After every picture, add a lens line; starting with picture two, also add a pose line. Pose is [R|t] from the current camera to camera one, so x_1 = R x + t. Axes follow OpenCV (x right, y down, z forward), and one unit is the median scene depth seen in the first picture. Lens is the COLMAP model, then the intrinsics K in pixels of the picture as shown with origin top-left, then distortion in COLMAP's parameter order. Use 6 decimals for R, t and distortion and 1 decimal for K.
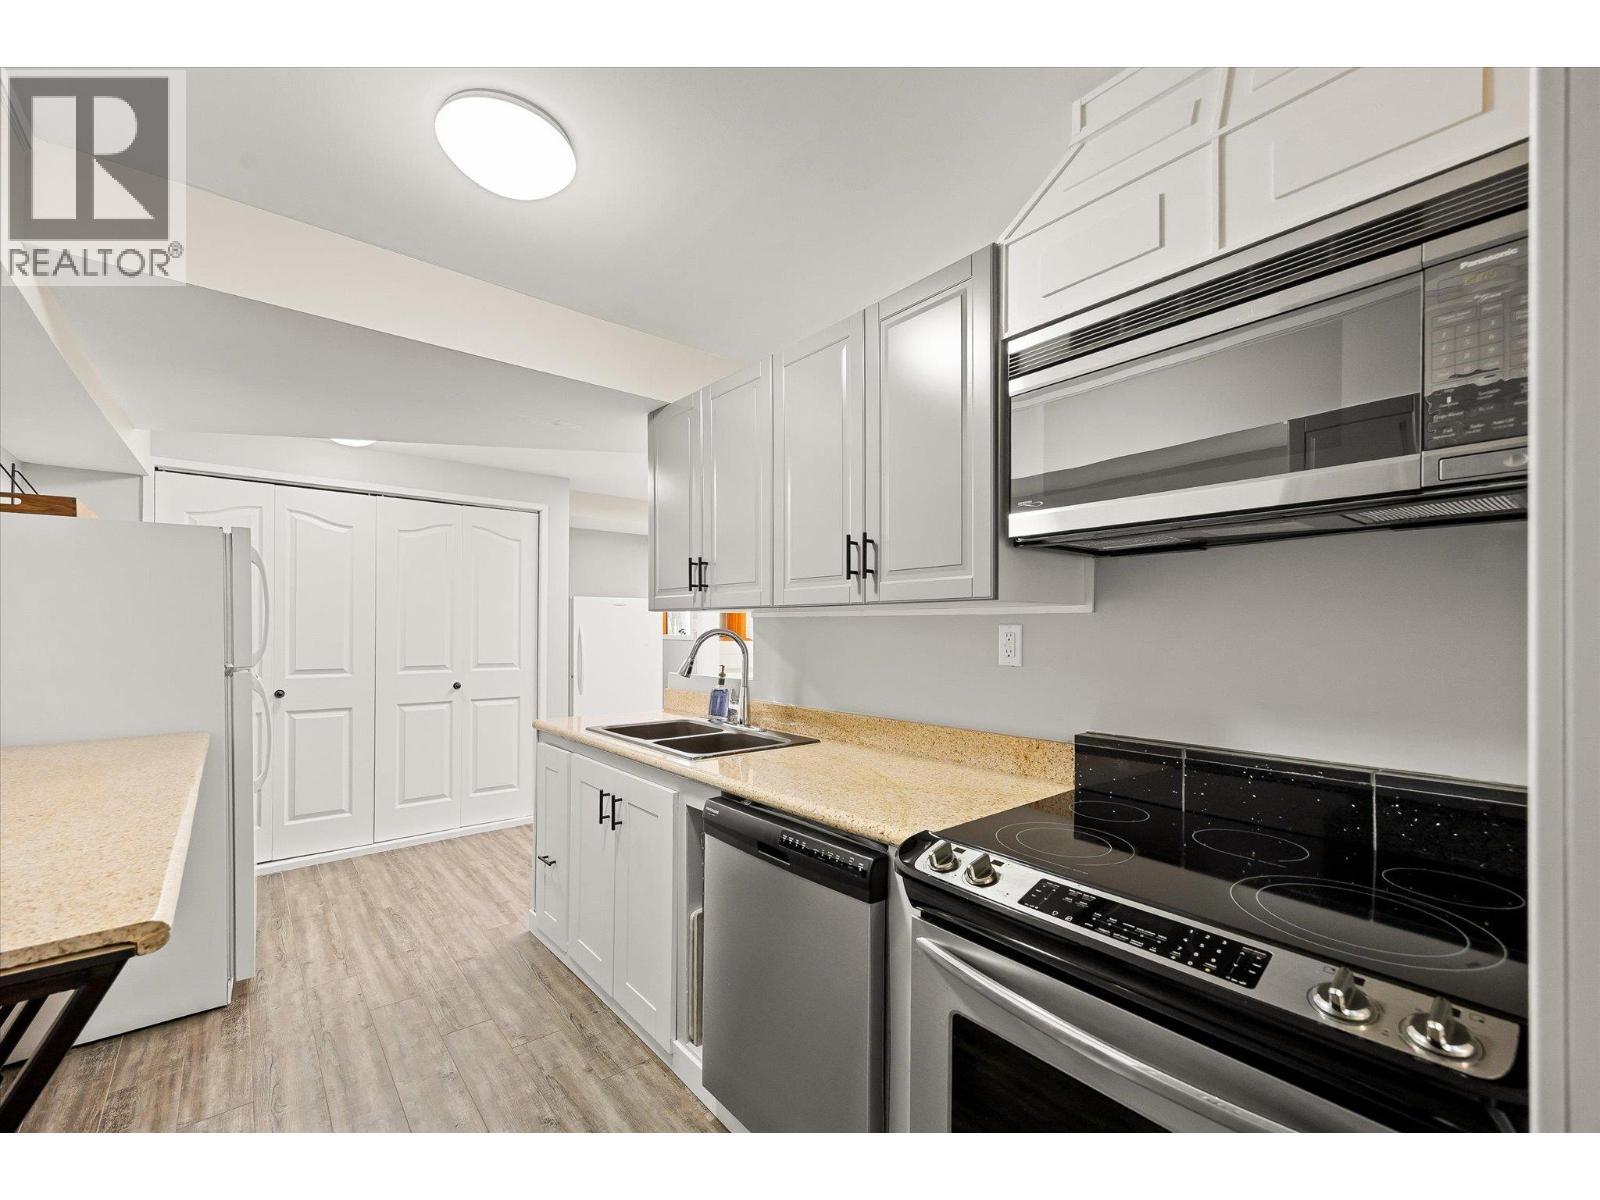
lens RADIAL K [[645.6, 0, 798.1], [0, 645.6, 610.6], [0, 0, 1]] dist [0.000857, 0.000257]
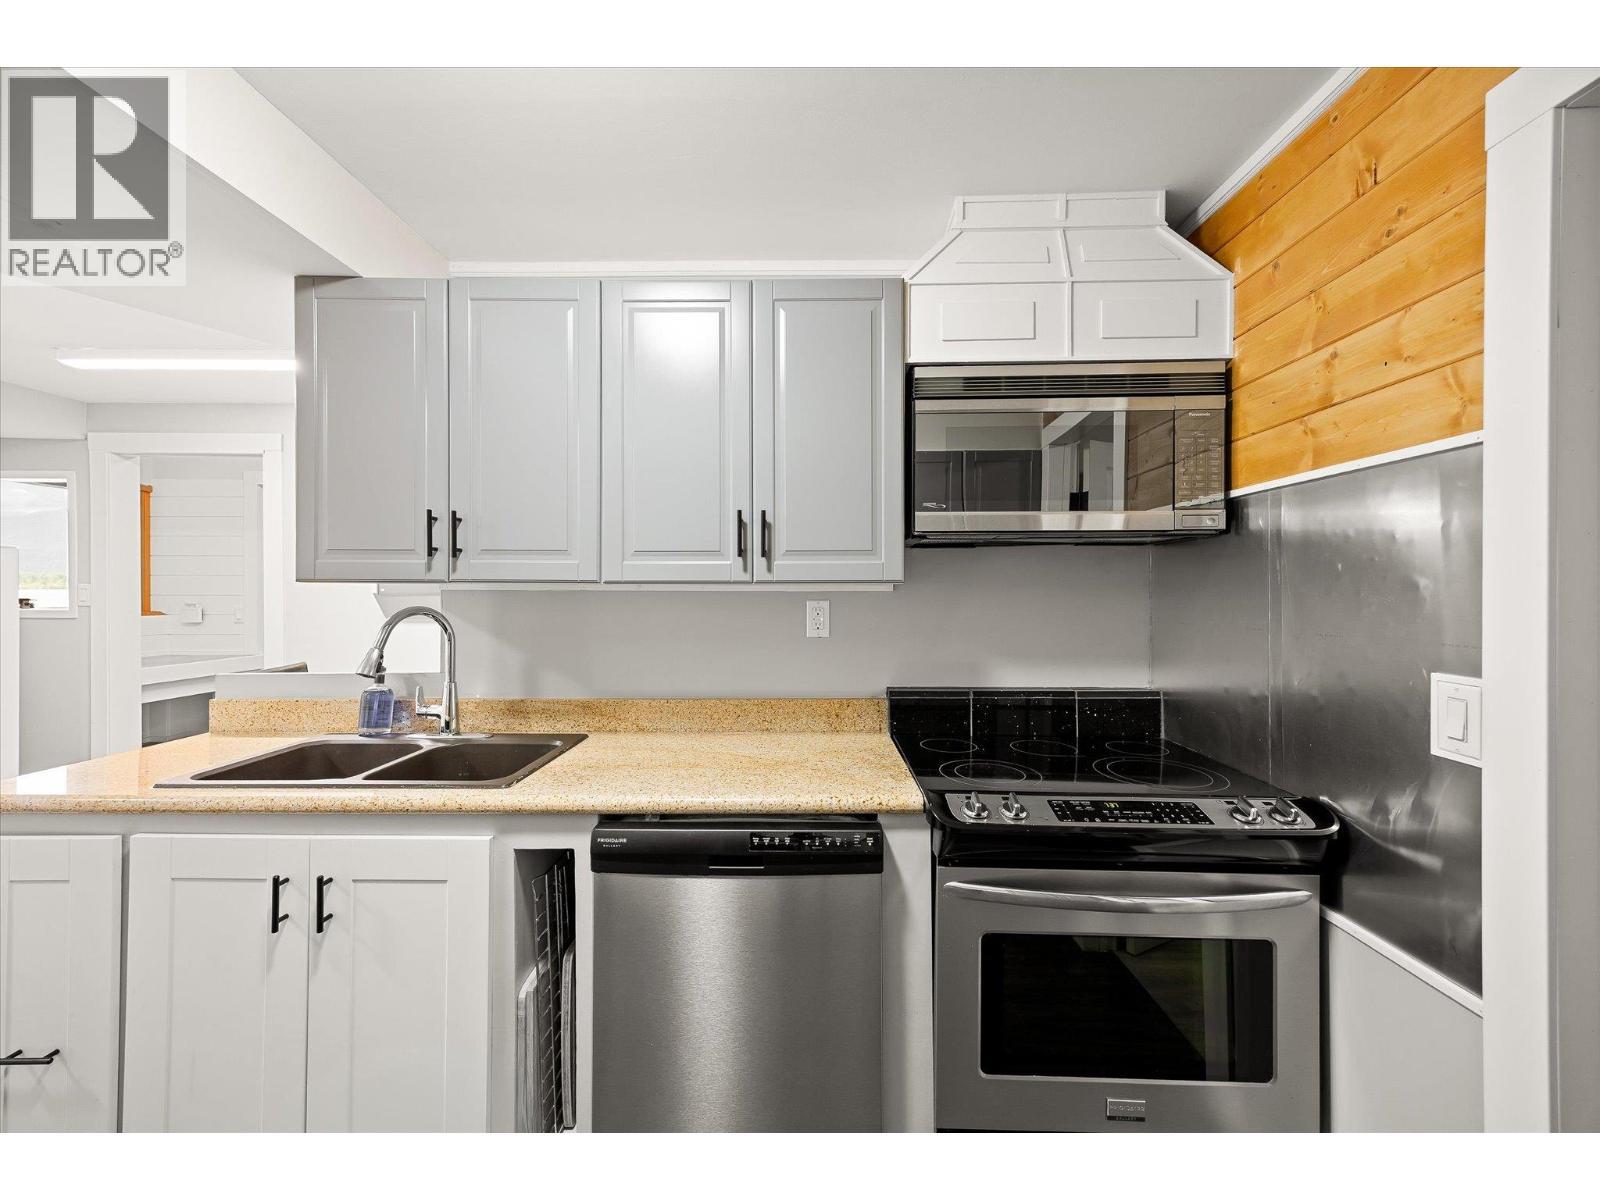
lens RADIAL K [[630.7, 0, 794.3], [0, 630.7, 574.5], [0, 0, 1]] dist [-0.000940, 0.000015]
pose [[0.673198, 0.015423, 0.739301, -0.568485], [-0.016796, 0.999843, -0.005564, -0.019162], [-0.739271, -0.008672, 0.673352, 0.314899]]
